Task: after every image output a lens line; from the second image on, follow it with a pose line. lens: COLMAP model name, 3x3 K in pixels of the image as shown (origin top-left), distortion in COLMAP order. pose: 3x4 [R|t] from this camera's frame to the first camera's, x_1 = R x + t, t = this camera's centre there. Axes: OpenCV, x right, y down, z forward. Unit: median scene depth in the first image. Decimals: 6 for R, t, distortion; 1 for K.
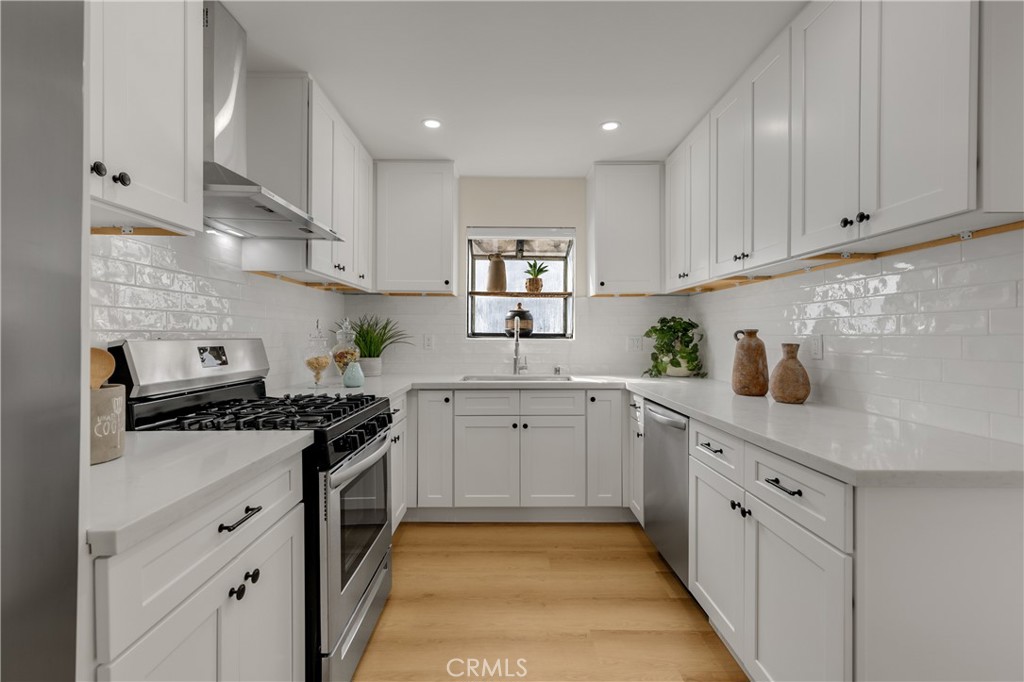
lens RADIAL K [[456.7, 0, 512.5], [0, 456.7, 334.4], [0, 0, 1]] dist [0.003595, -0.000203]
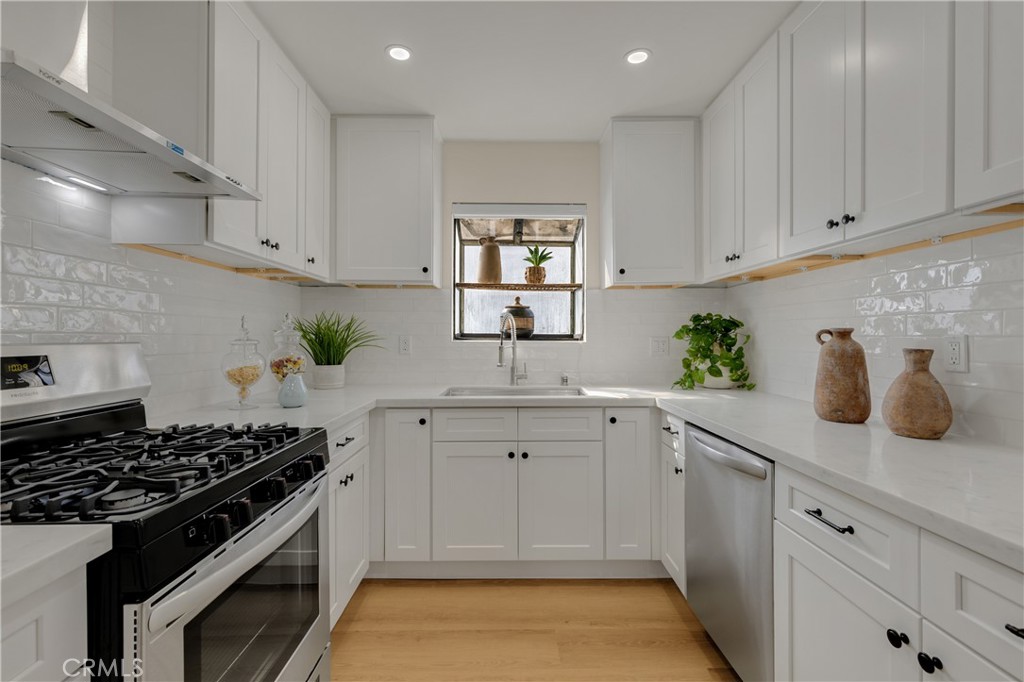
lens RADIAL K [[456.7, 0, 512.5], [0, 456.7, 334.4], [0, 0, 1]] dist [0.003595, -0.000203]
pose [[0.999999, -0.001362, 0.000878, 0.006705], [0.001363, 0.999998, -0.001581, -0.000809], [-0.000876, 0.001583, 0.999998, 0.231877]]
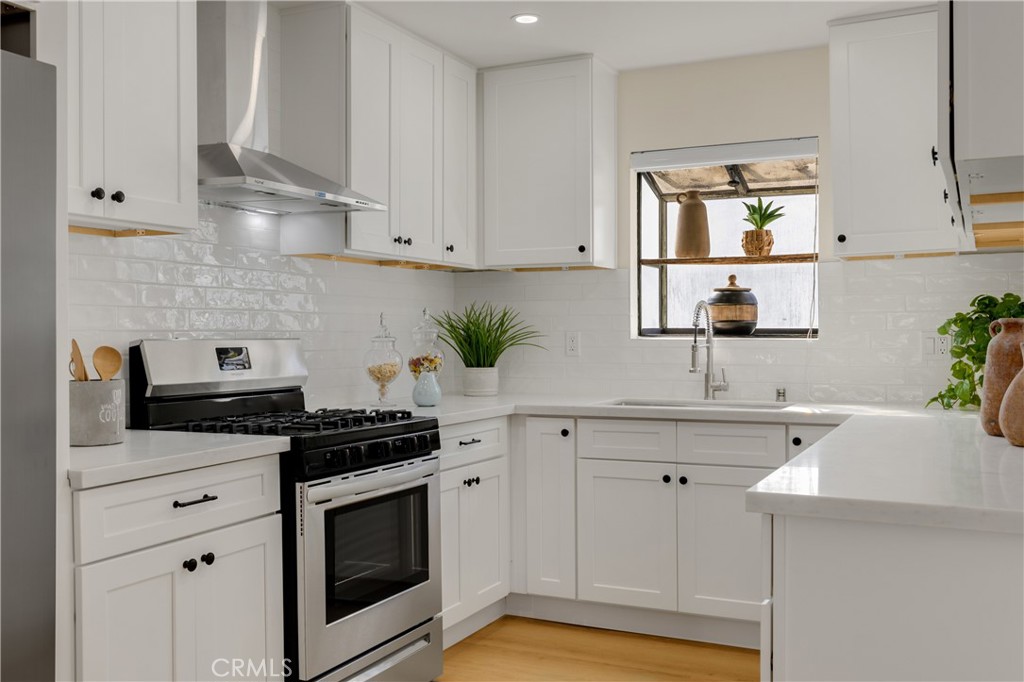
lens RADIAL K [[974.3, 0, 516.2], [0, 974.3, 331.5], [0, 0, 1]] dist [-0.000769, -0.000414]
pose [[0.896166, -0.007905, -0.443649, 0.404867], [0.007667, 0.999968, -0.002331, 0.002808], [0.443654, -0.001313, 0.896197, -0.267070]]
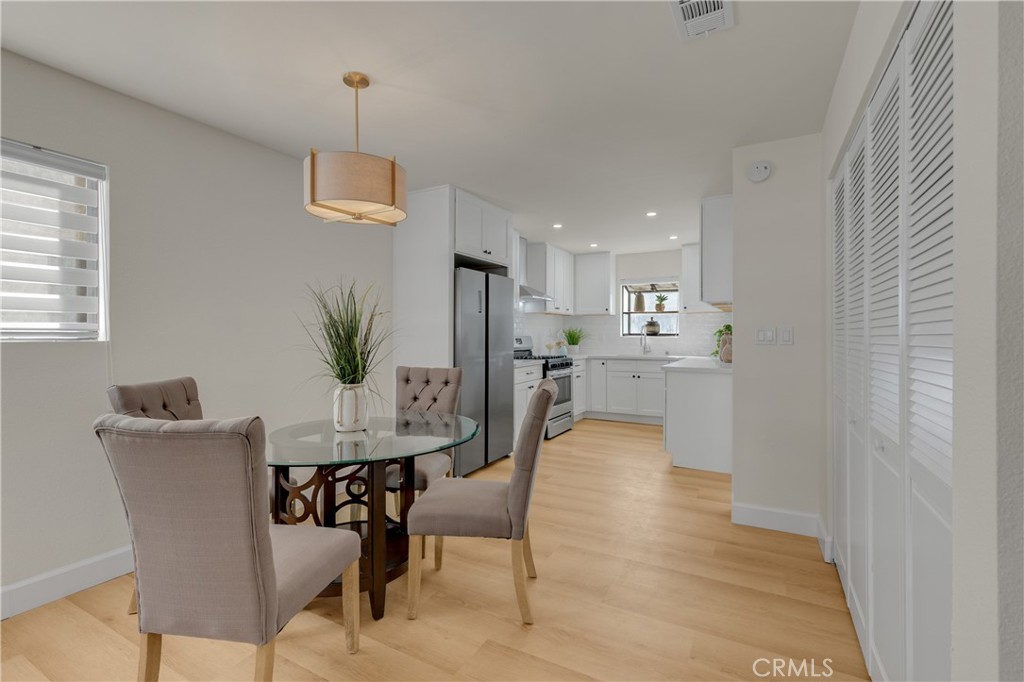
lens RADIAL K [[456.7, 0, 512.5], [0, 456.7, 334.4], [0, 0, 1]] dist [0.003595, -0.000203]
pose [[0.868497, -0.004255, -0.495676, 0.573596], [0.003922, 0.999991, -0.001711, 0.002428], [0.495678, -0.000458, 0.868506, -1.149671]]
